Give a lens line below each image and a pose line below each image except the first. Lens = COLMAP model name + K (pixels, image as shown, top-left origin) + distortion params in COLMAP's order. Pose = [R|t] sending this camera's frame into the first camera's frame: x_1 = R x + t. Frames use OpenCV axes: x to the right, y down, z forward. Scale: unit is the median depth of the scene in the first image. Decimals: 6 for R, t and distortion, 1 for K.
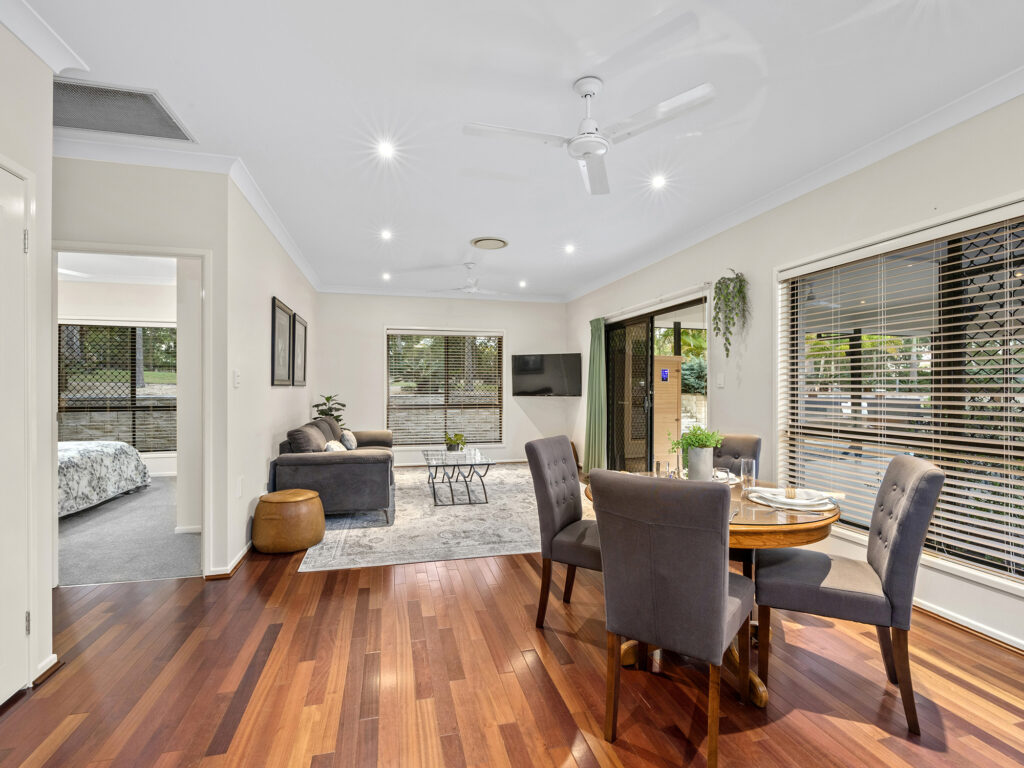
lens RADIAL K [[464.9, 0, 507.6], [0, 464.9, 390.1], [0, 0, 1]] dist [-0.003020, 0.001828]
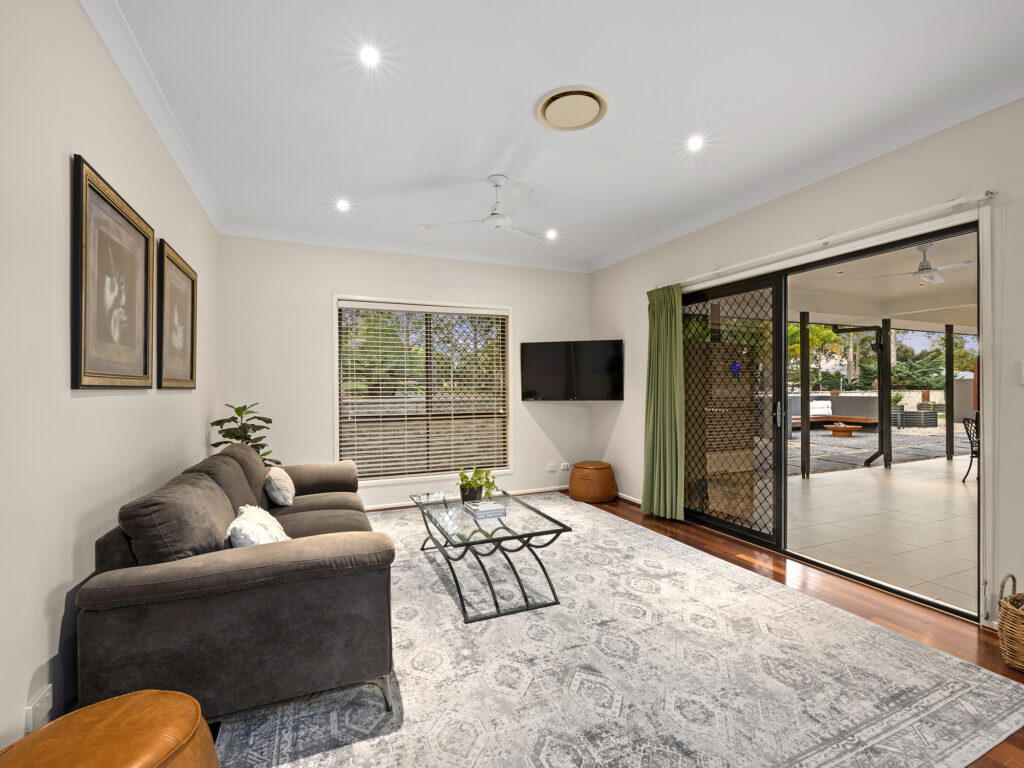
lens RADIAL K [[464.9, 0, 515.4], [0, 464.9, 391.3], [0, 0, 1]] dist [-0.003020, 0.001828]
pose [[0.987432, -0.009071, 0.157783, -0.189720], [0.008978, 0.999959, 0.001303, -0.004281], [-0.157788, 0.000130, 0.987473, 0.514226]]
